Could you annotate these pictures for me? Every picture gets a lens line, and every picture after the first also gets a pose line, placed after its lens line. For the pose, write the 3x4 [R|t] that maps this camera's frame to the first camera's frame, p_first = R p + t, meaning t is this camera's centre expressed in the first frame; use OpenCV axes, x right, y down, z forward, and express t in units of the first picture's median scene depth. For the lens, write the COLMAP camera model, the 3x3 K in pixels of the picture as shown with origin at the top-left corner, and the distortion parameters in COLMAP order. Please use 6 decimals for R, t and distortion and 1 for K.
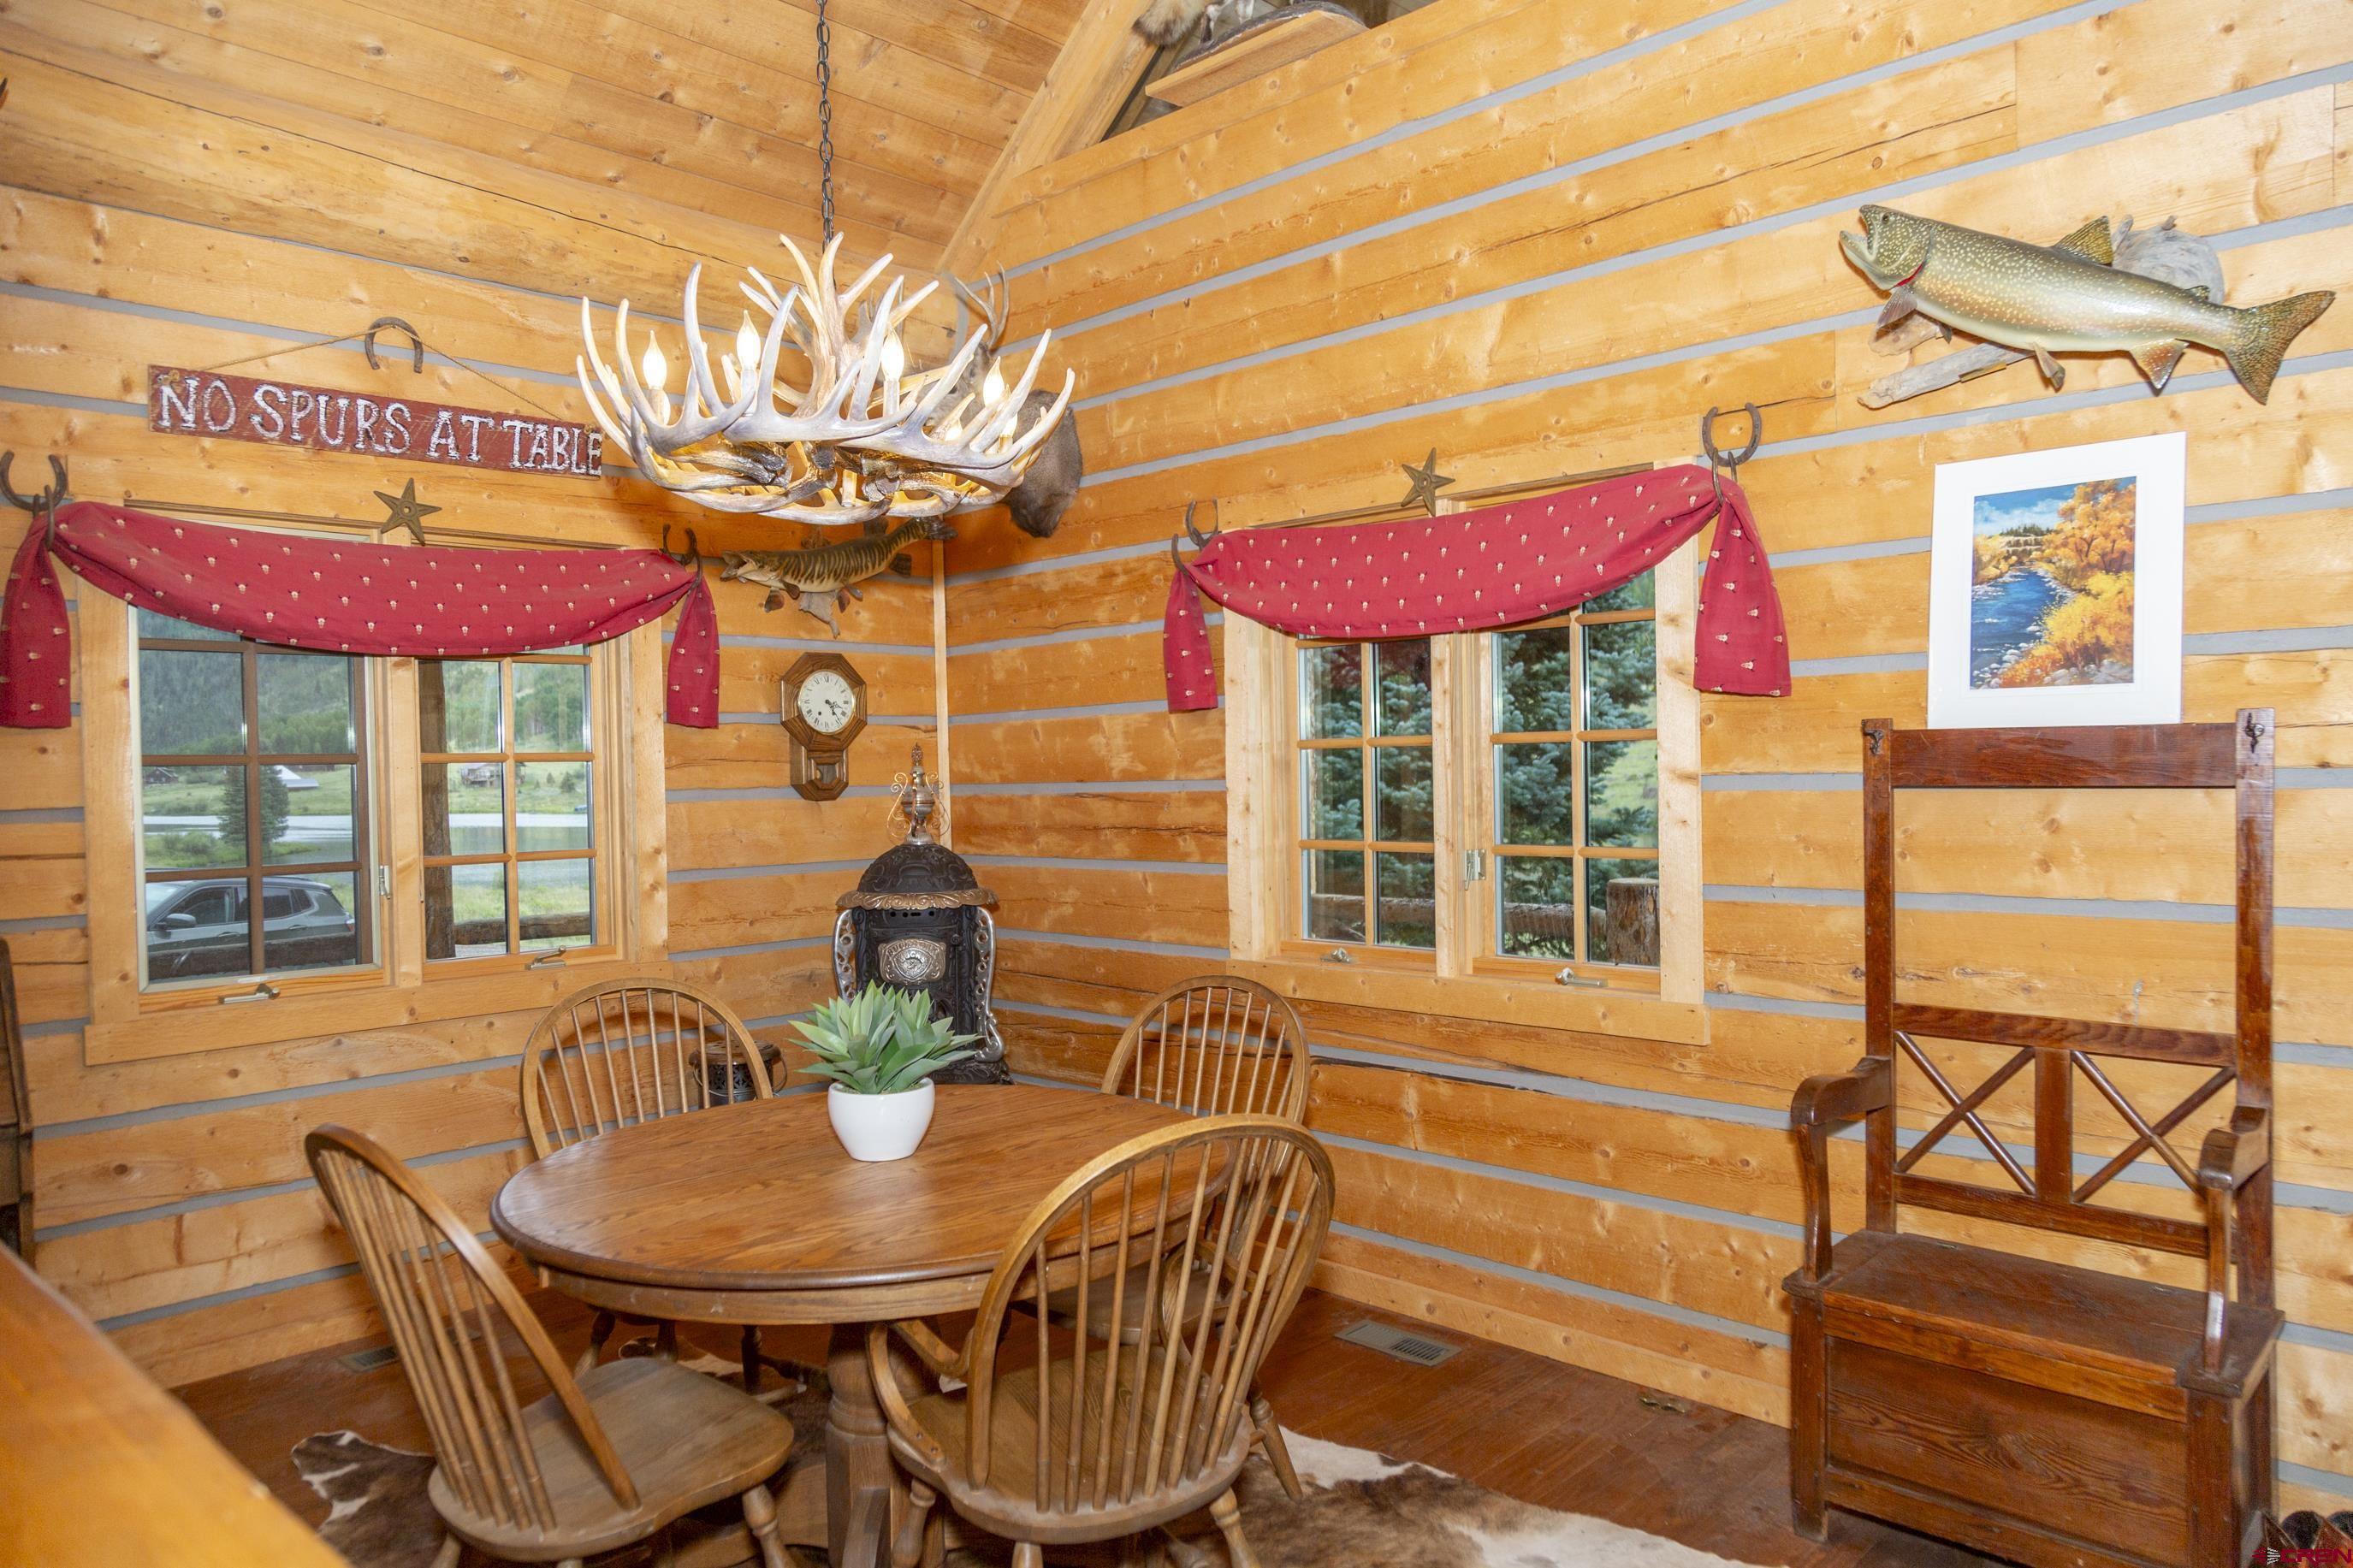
lens RADIAL K [[1527.4, 0, 1174.0], [0, 1527.4, 799.0], [0, 0, 1]] dist [0.000870, 0.002257]
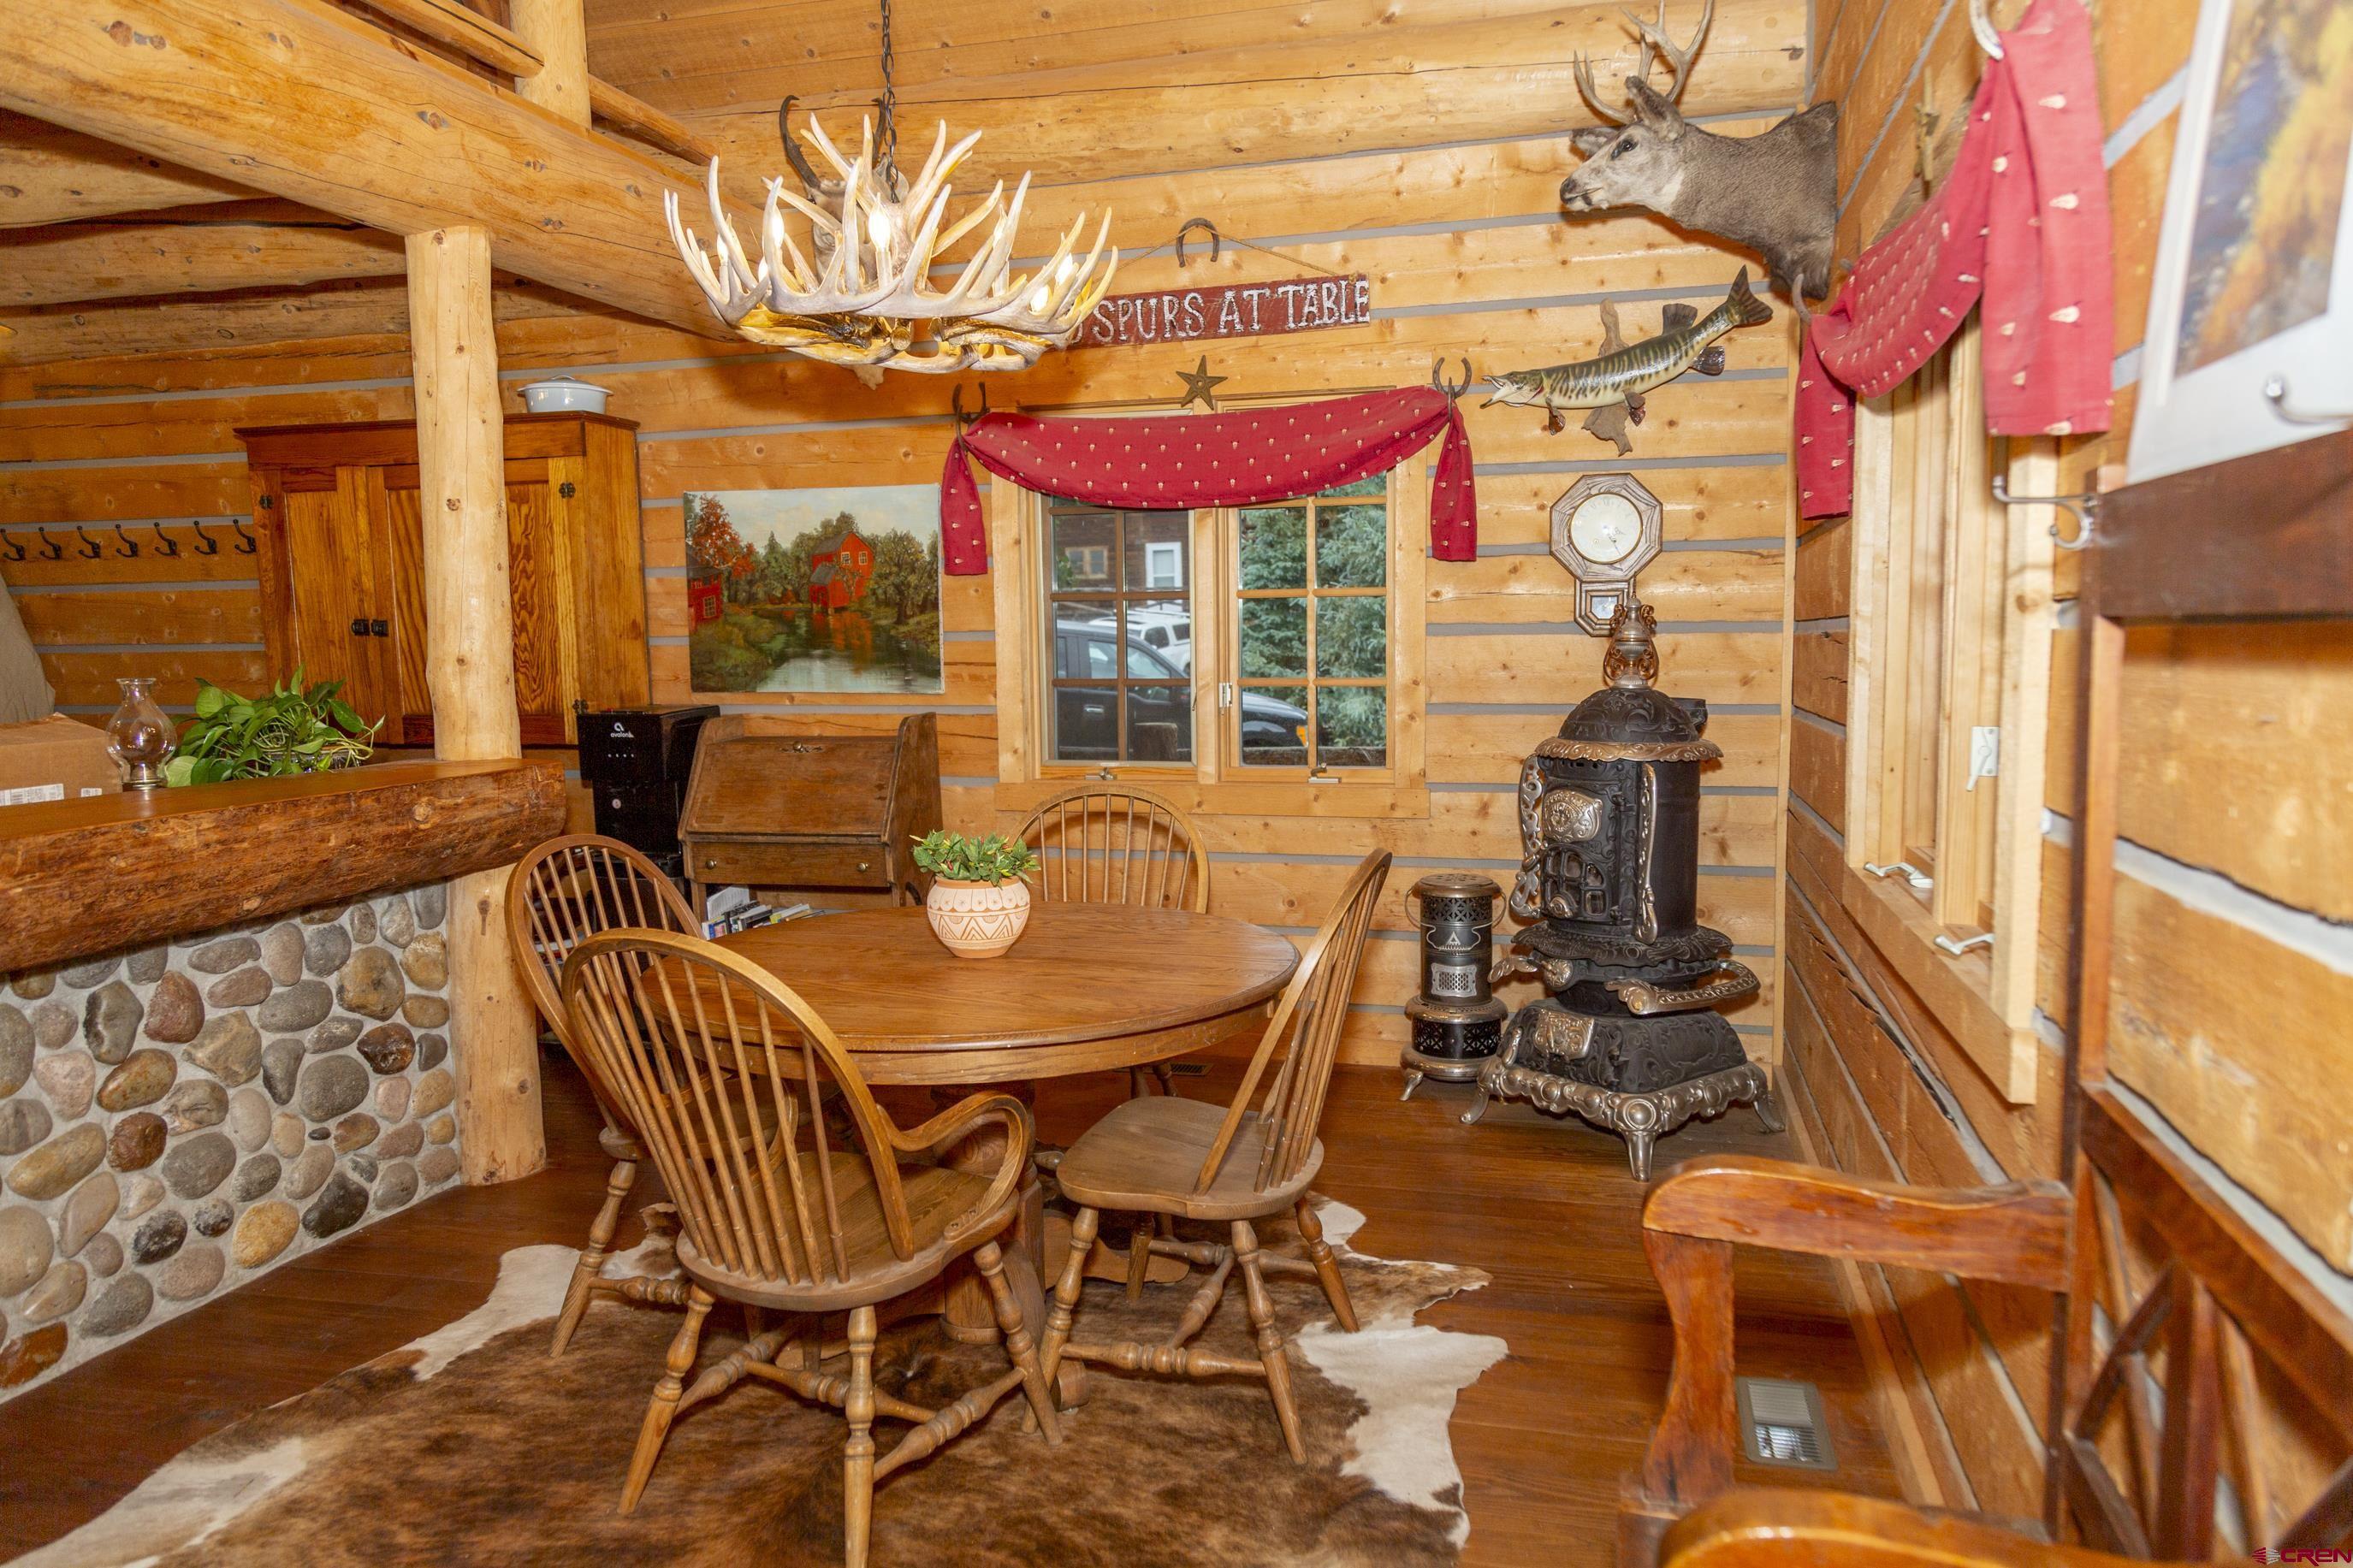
lens RADIAL K [[1542.3, 0, 1203.6], [0, 1542.3, 784.1], [0, 0, 1]] dist [0.005941, 0.002055]
pose [[0.481172, 0.096913, -0.871253, 0.567231], [-0.017788, 0.994745, 0.100826, -0.000470], [0.876446, -0.033017, 0.480368, 0.412596]]
